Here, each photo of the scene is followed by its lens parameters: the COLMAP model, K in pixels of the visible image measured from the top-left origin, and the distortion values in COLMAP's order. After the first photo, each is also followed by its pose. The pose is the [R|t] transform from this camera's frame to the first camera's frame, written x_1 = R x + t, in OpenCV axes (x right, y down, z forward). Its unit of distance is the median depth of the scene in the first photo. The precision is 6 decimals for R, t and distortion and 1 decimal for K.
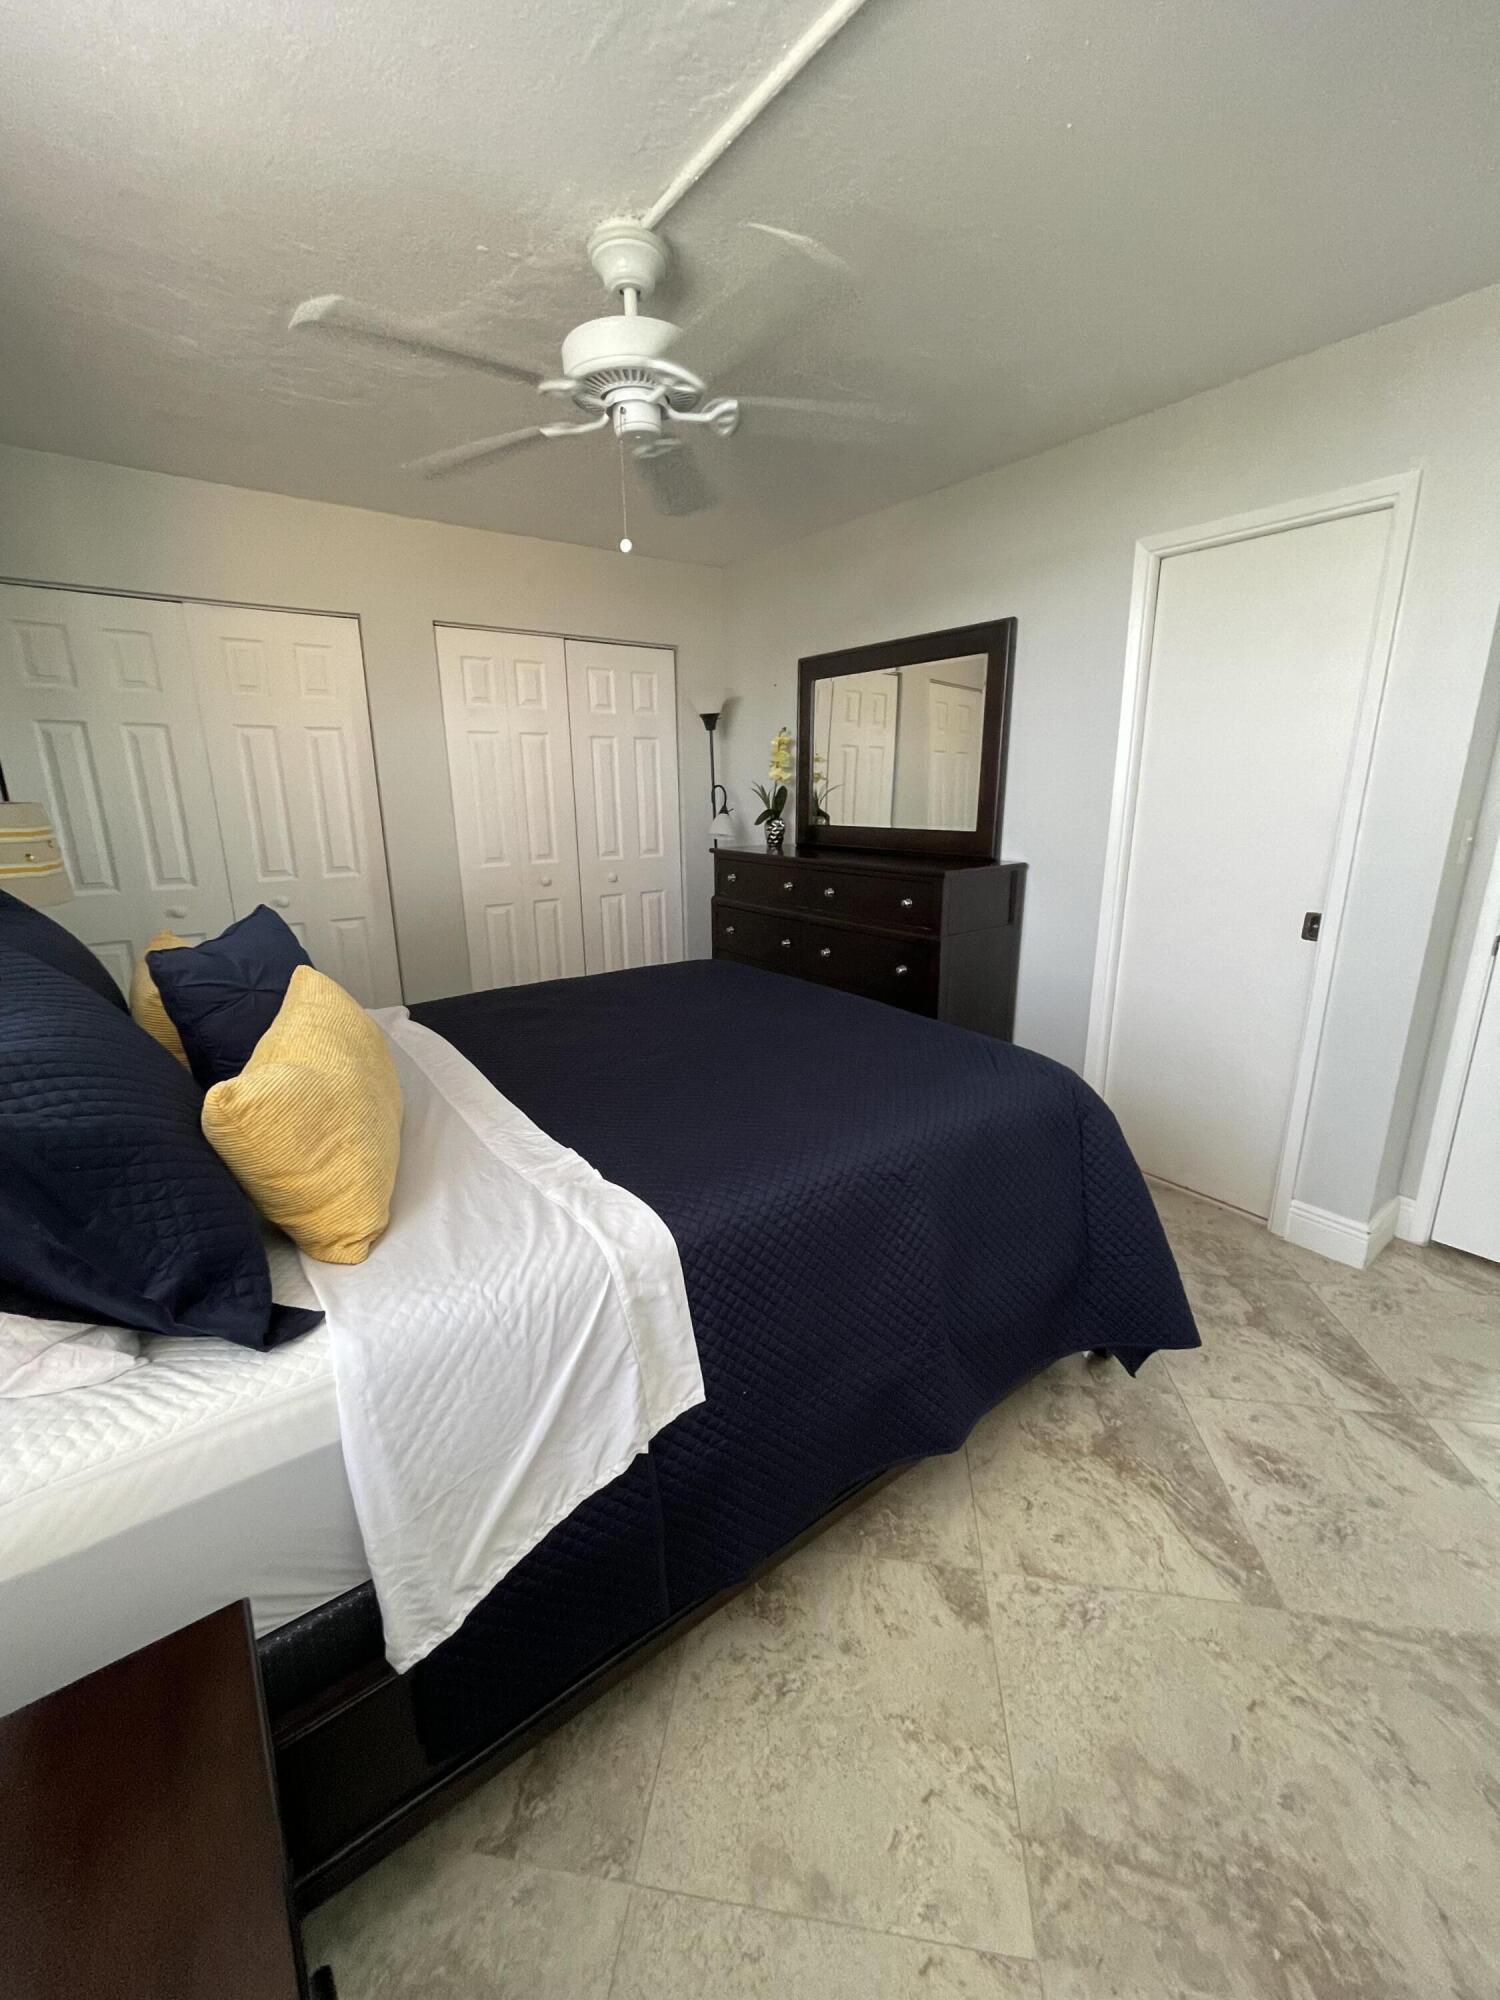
lens RADIAL K [[809.7, 0, 749.6], [0, 809.7, 994.7], [0, 0, 1]] dist [-0.004175, 0.001822]
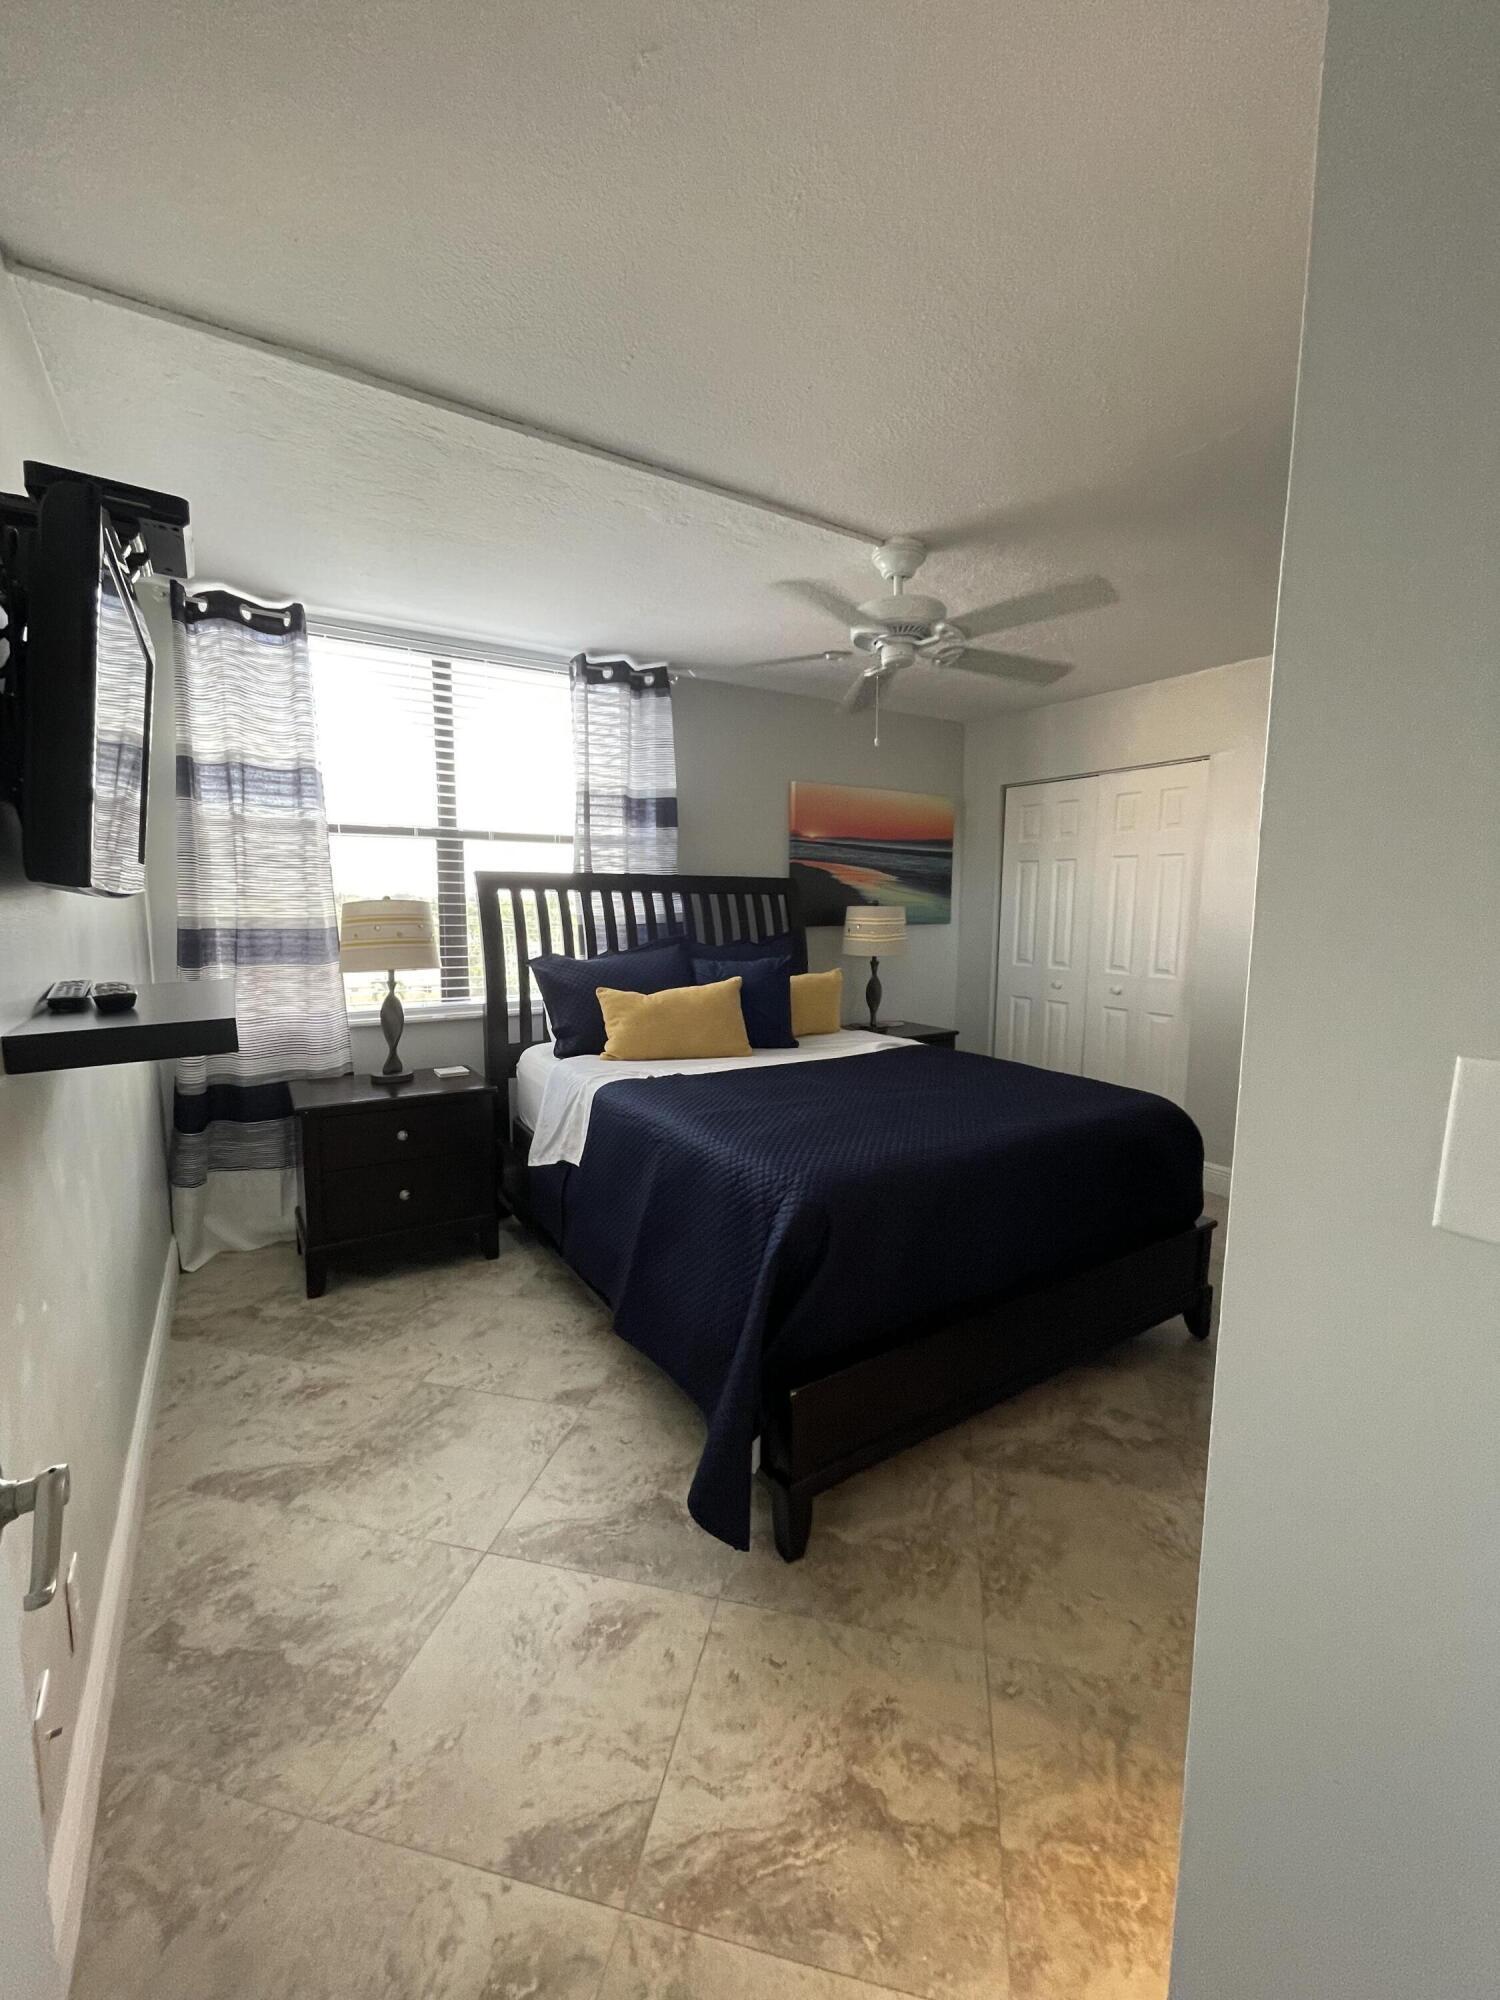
lens RADIAL K [[809.7, 0, 748.9], [0, 809.7, 996.4], [0, 0, 1]] dist [-0.004175, 0.001822]
pose [[-0.078389, 0.125234, -0.989026, 1.455806], [-0.256574, 0.956125, 0.141404, -0.276507], [0.963340, 0.264843, -0.042818, 1.009795]]
